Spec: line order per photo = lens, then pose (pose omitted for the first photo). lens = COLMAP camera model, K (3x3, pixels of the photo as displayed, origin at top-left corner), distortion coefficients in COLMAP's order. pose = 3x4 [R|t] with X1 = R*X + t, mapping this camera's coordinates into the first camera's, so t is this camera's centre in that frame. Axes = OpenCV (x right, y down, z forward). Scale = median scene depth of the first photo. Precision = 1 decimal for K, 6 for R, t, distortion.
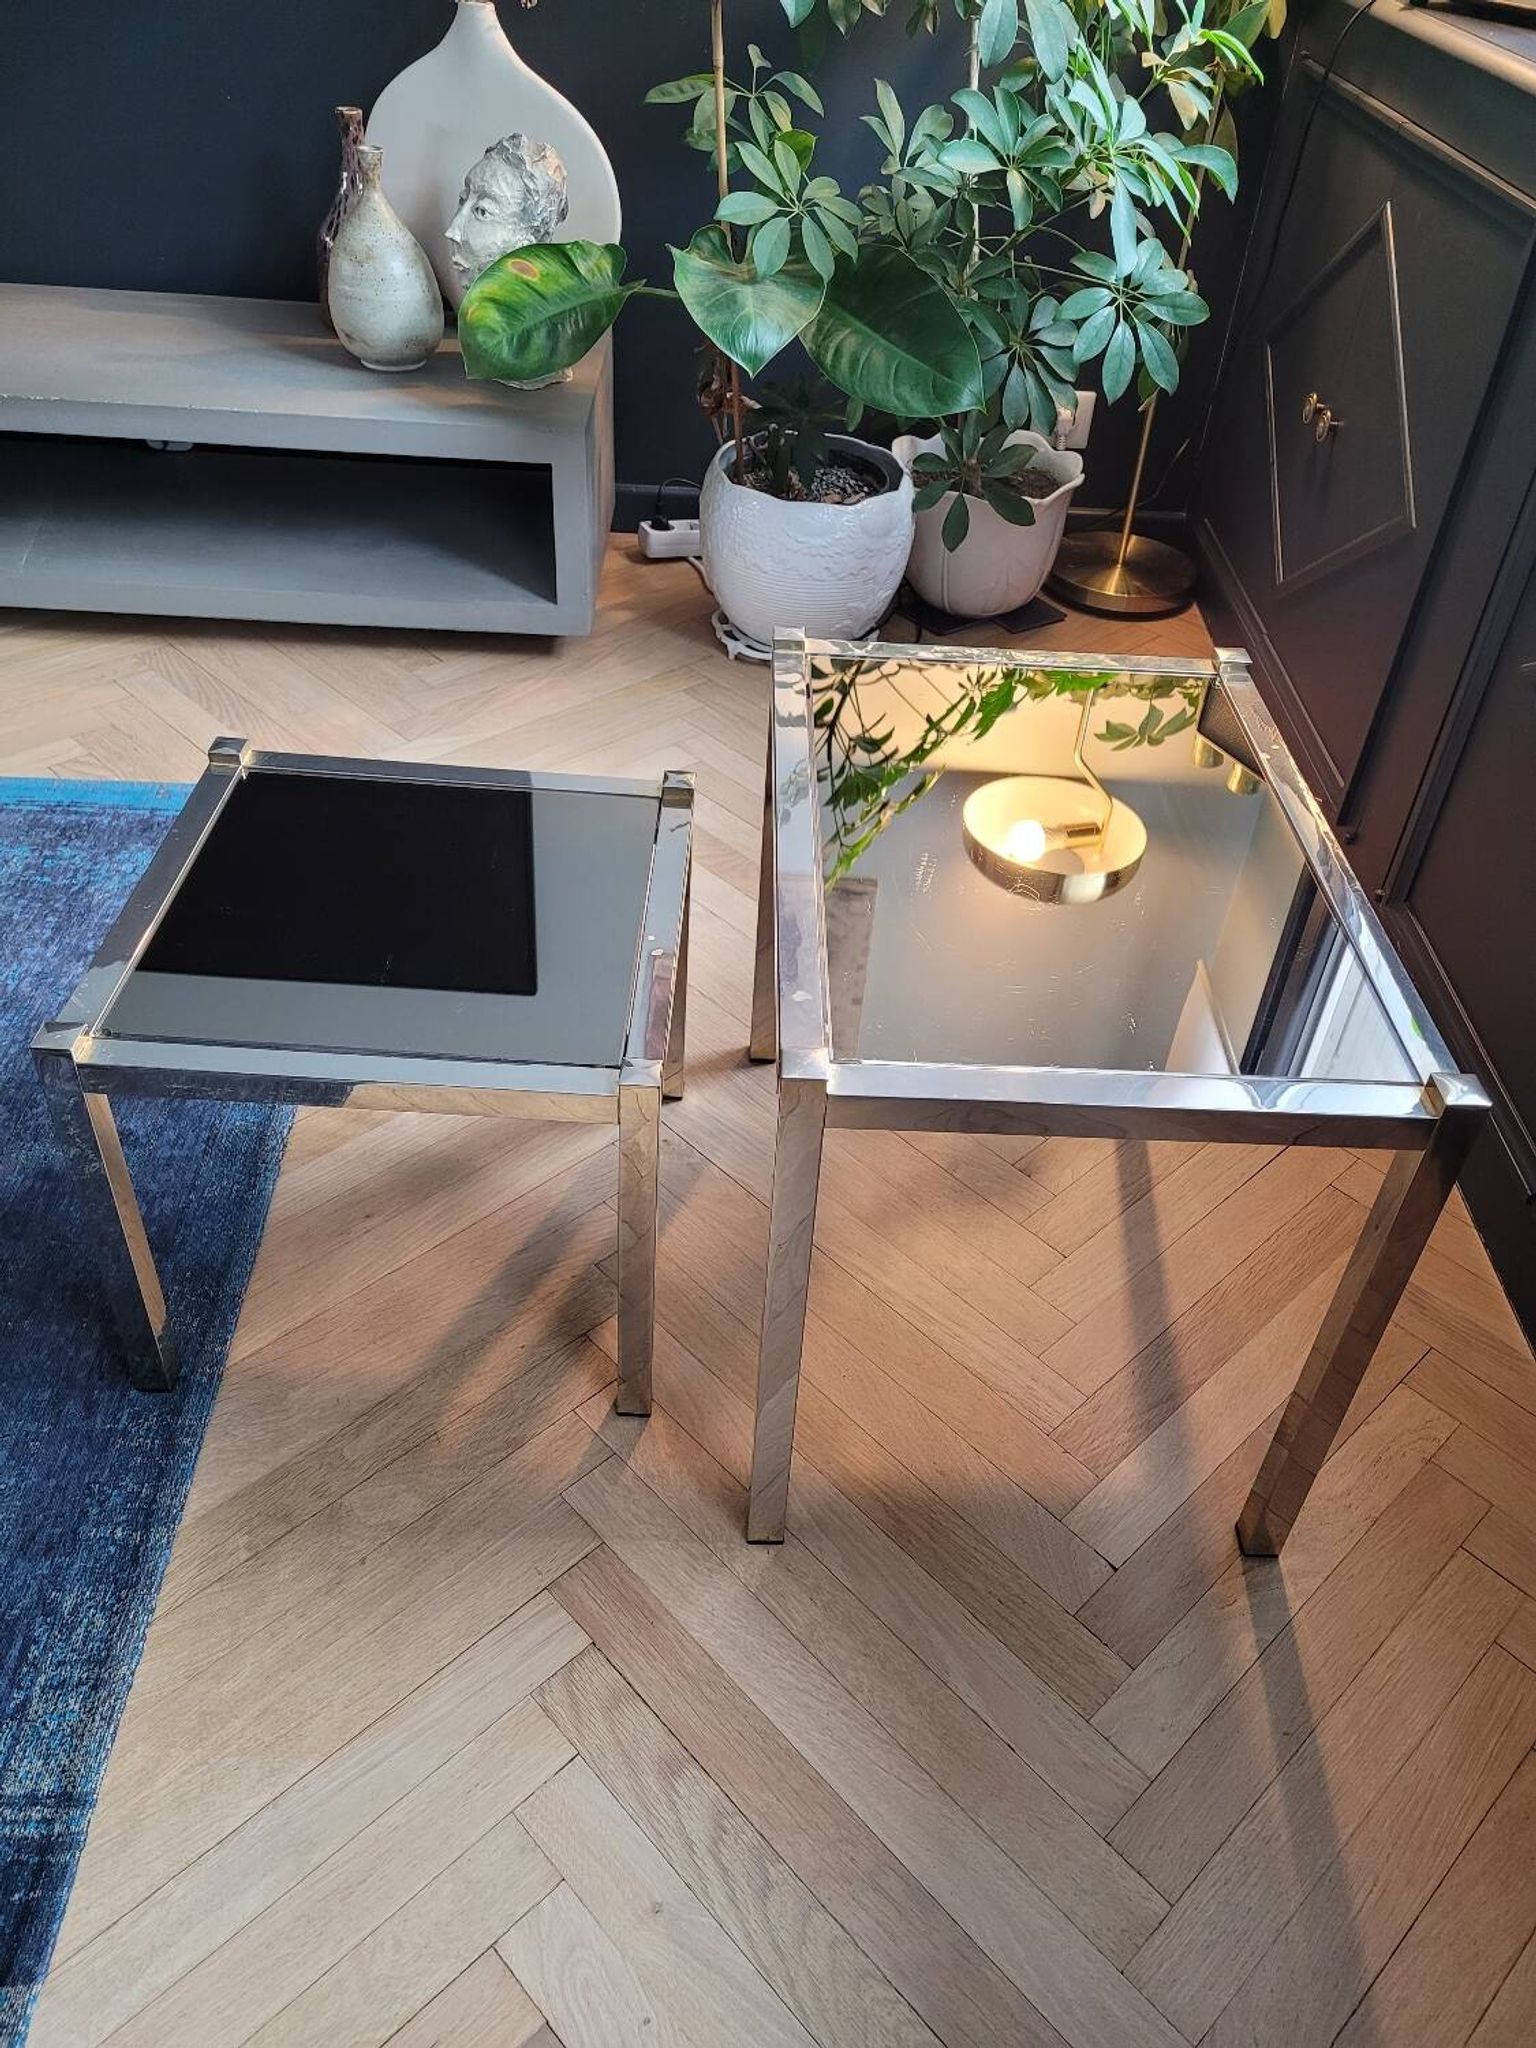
lens RADIAL K [[1538.5, 0, 776.8], [0, 1538.5, 1020.8], [0, 0, 1]] dist [0.055695, -0.041923]
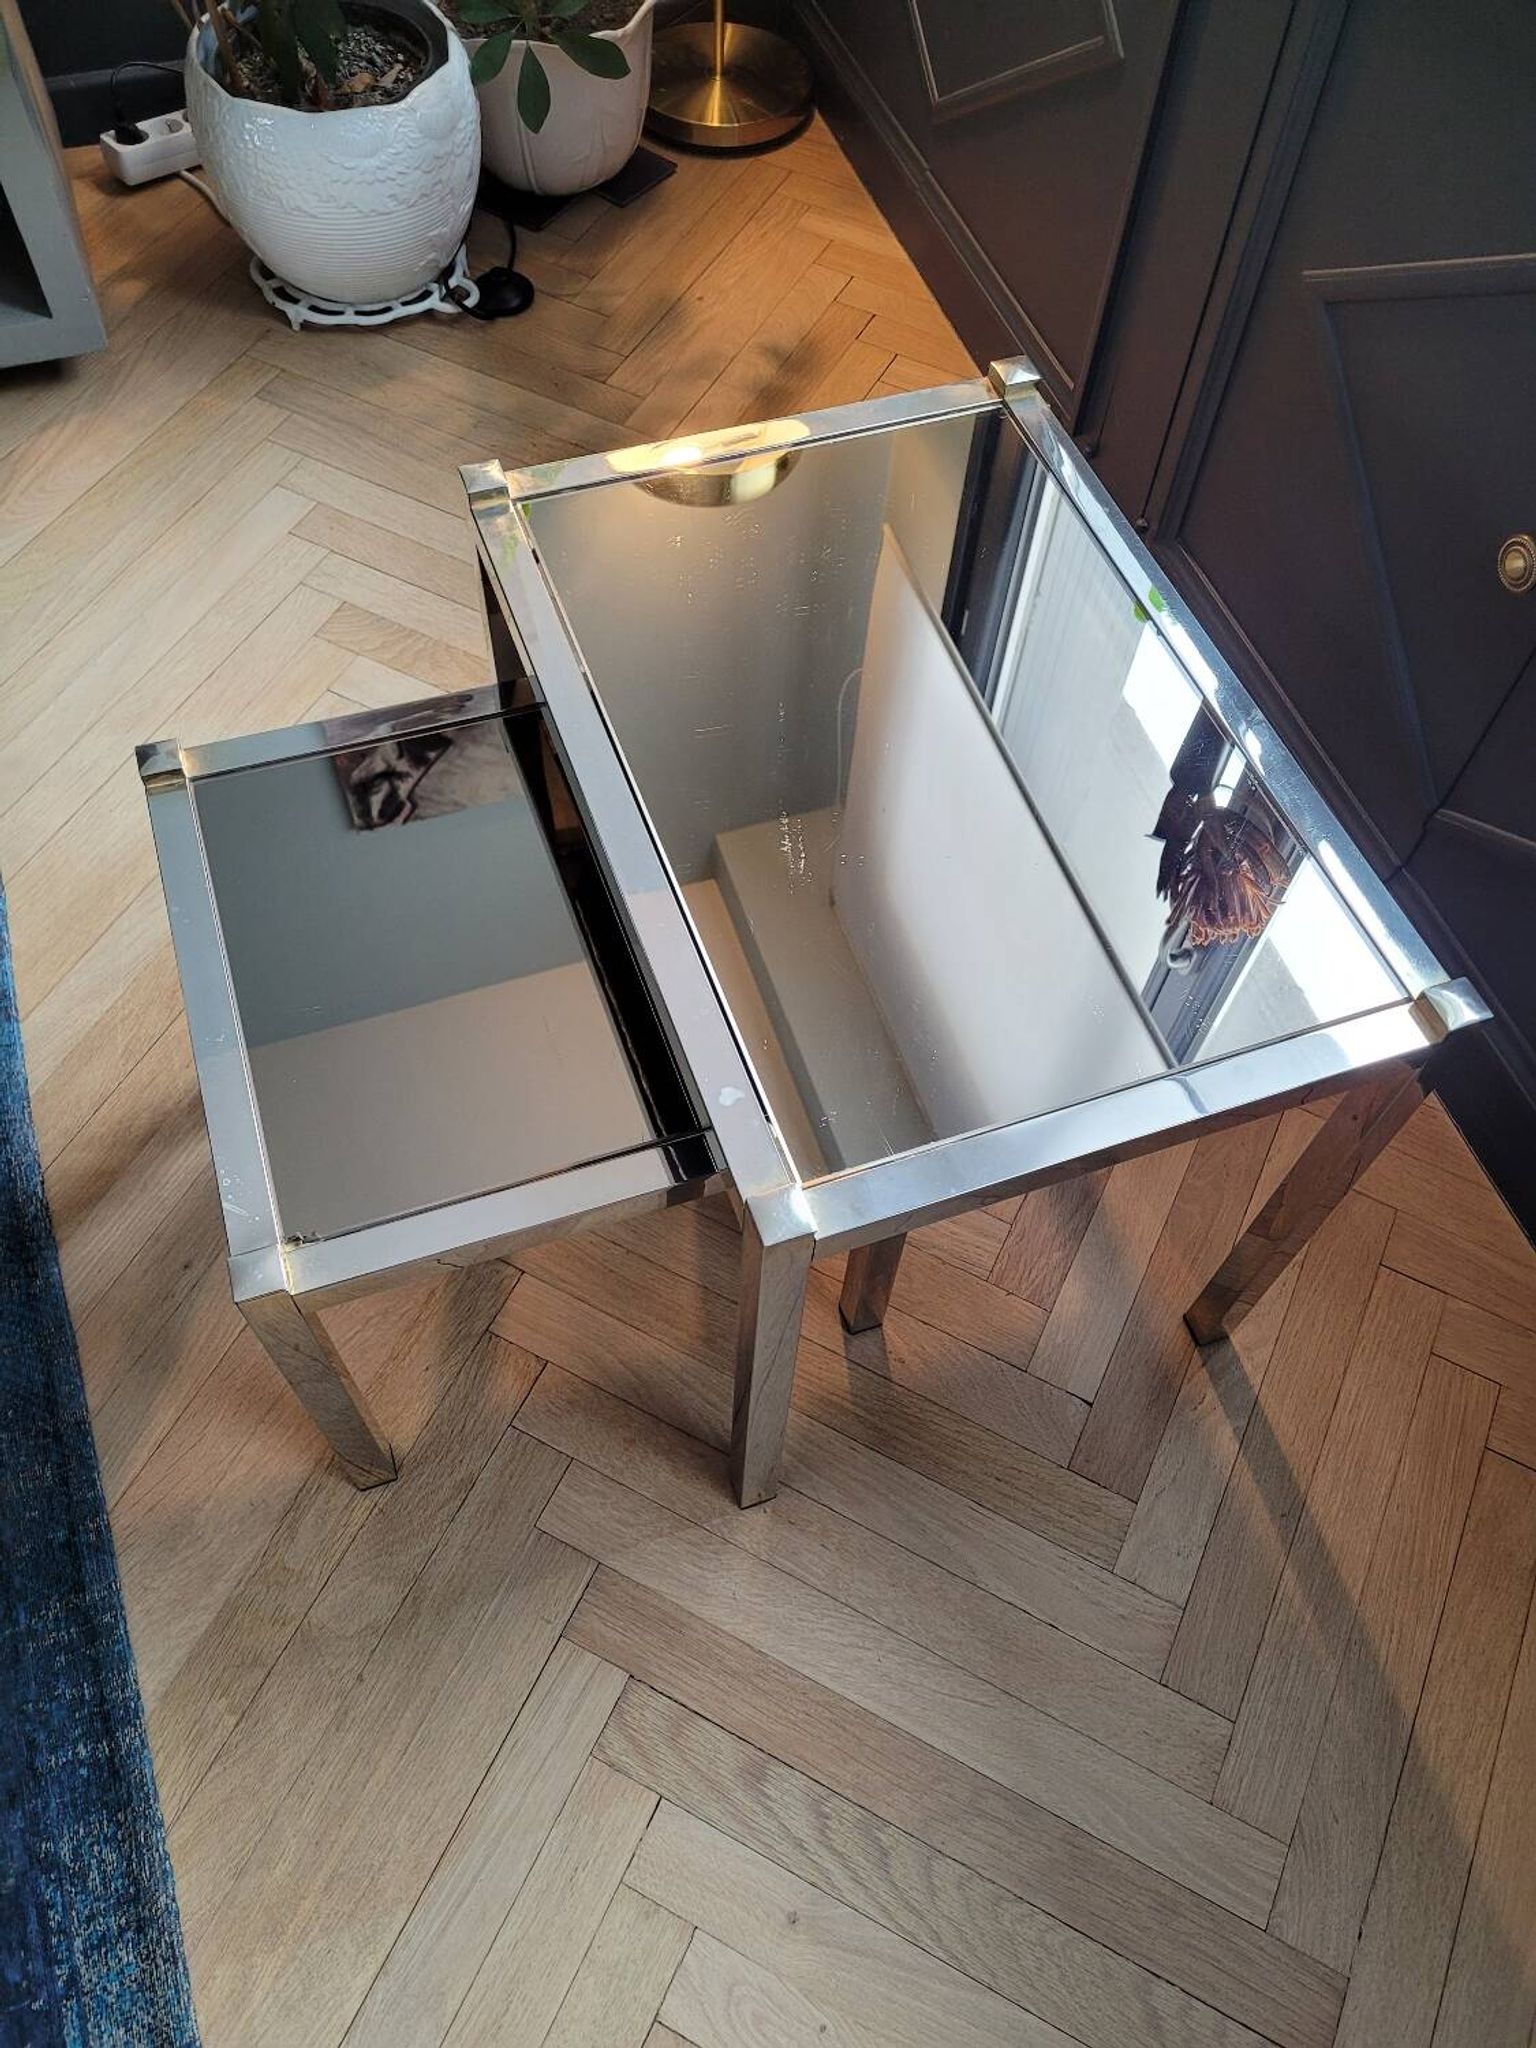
lens RADIAL K [[1553.8, 0, 758.2], [0, 1553.8, 1036.6], [0, 0, 1]] dist [0.056270, -0.045999]
pose [[0.943464, -0.293273, 0.154487, -0.066387], [0.224106, 0.907756, 0.354620, -0.248737], [-0.244237, -0.299949, 0.922160, 0.169780]]
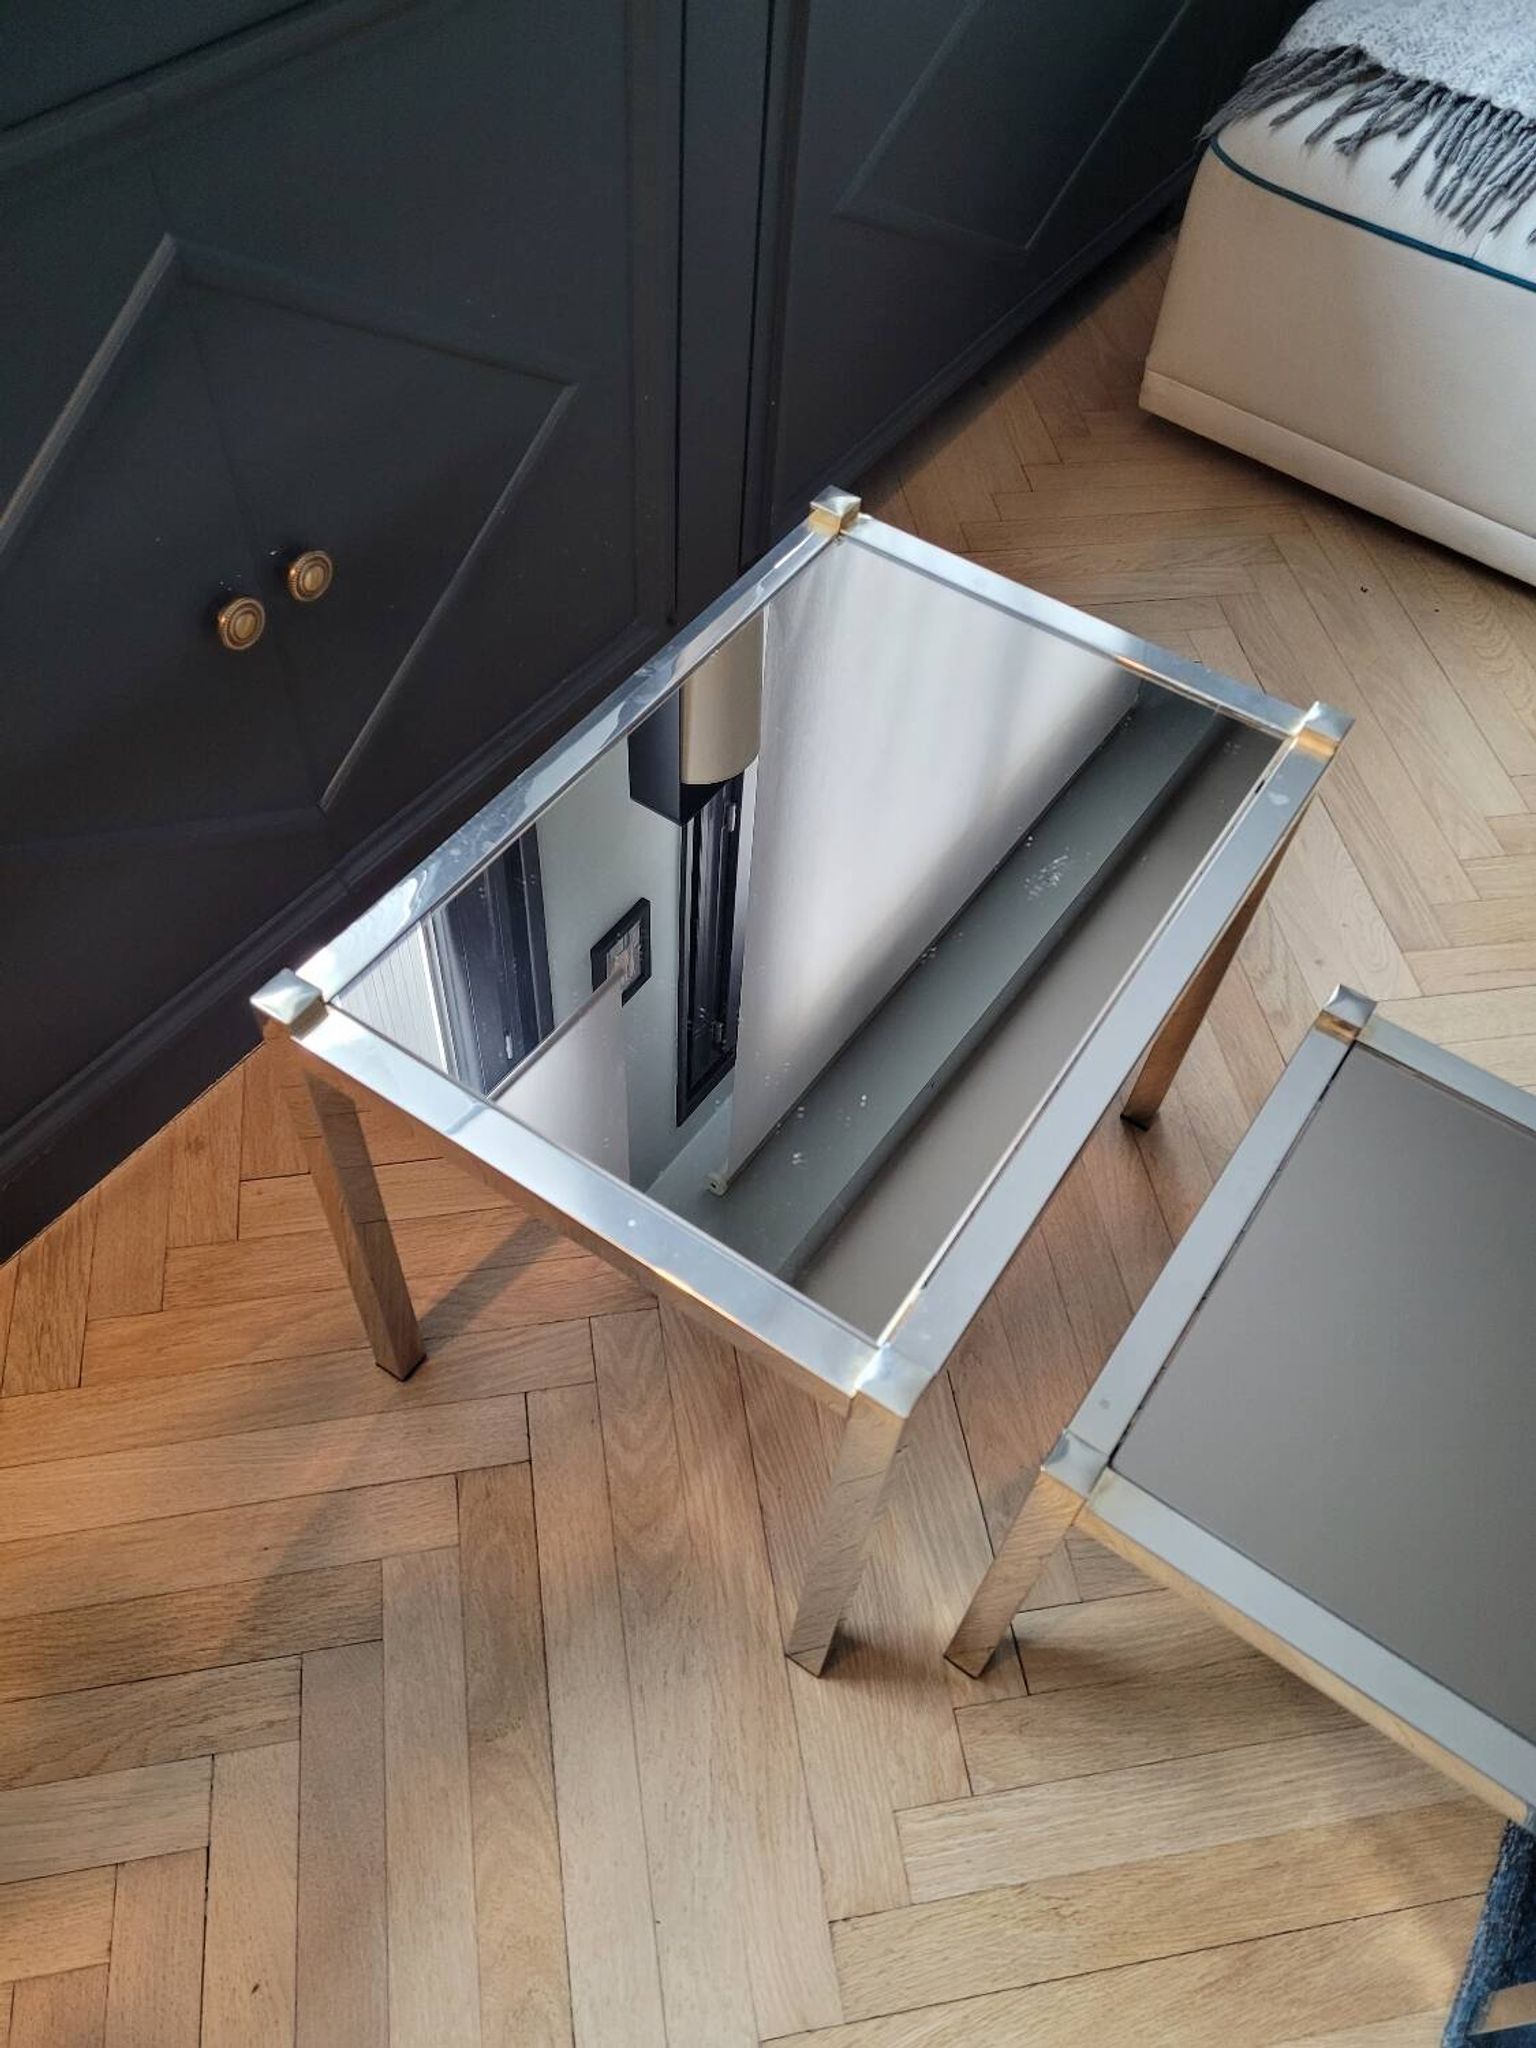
lens RADIAL K [[1538.5, 0, 776.8], [0, 1538.5, 1020.8], [0, 0, 1]] dist [0.055695, -0.041923]
pose [[-0.823385, -0.514133, 0.240219, -0.023978], [0.264523, 0.026782, 0.964008, -0.810073], [-0.502061, 0.857292, 0.113948, 0.865534]]
